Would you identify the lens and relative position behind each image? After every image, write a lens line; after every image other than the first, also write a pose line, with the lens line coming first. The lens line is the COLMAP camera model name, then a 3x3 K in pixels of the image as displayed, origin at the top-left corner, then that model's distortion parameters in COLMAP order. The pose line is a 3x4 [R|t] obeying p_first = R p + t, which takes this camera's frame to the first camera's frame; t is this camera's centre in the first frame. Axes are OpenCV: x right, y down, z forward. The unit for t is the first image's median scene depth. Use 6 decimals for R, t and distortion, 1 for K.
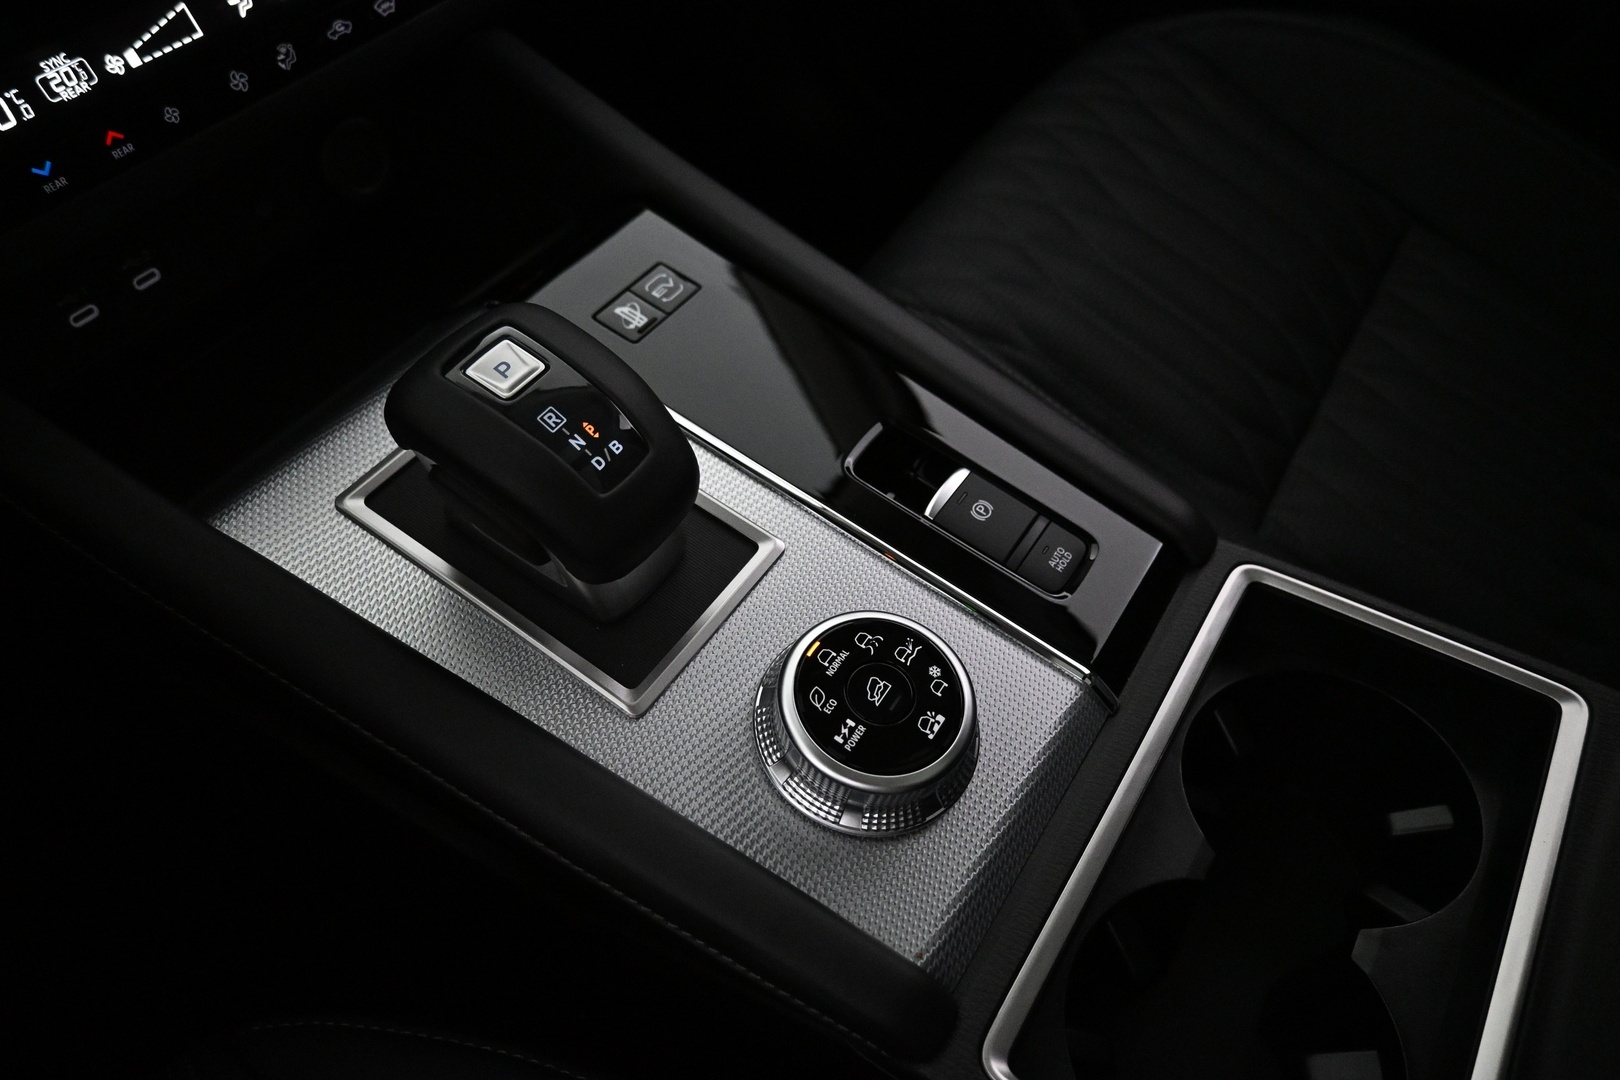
lens RADIAL K [[1091.1, 0, 808.1], [0, 1091.1, 542.6], [0, 0, 1]] dist [-0.001990, -0.002465]
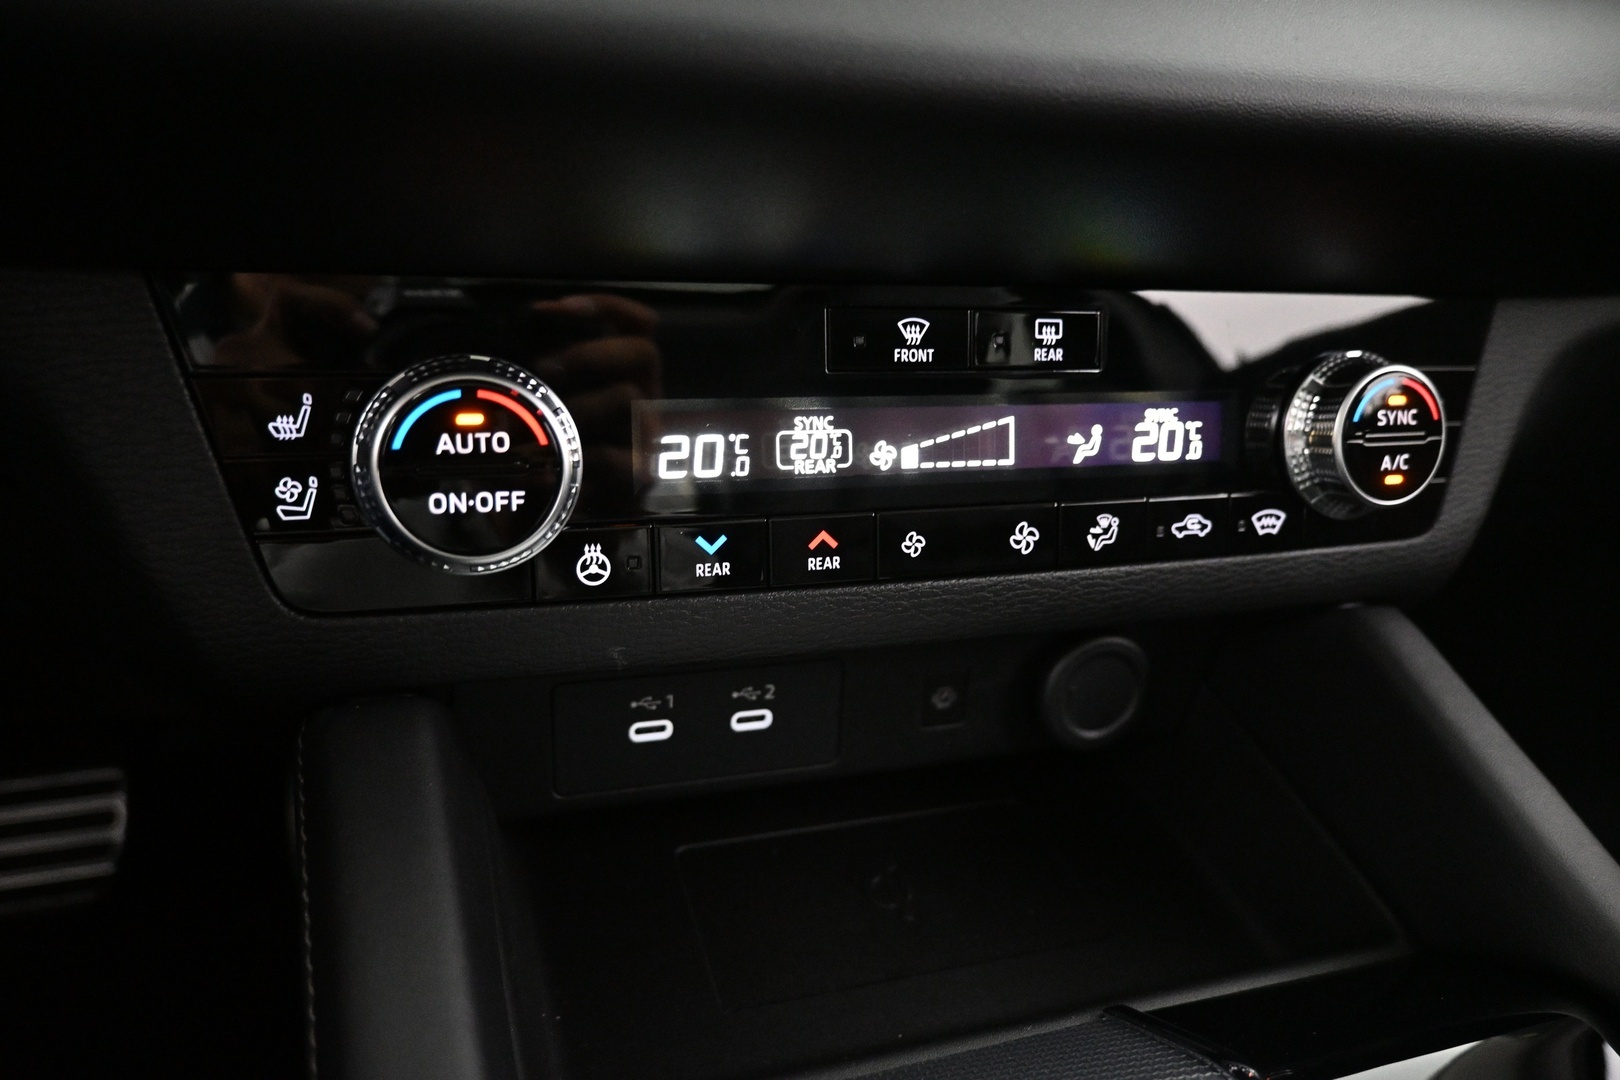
lens RADIAL K [[1091.1, 0, 810.0], [0, 1091.1, 537.3], [0, 0, 1]] dist [-0.001990, -0.002465]
pose [[0.777910, 0.347929, -0.523259, -0.302236], [-0.541633, 0.793440, -0.277645, -0.187689], [0.318574, 0.499397, 0.805675, 0.468798]]
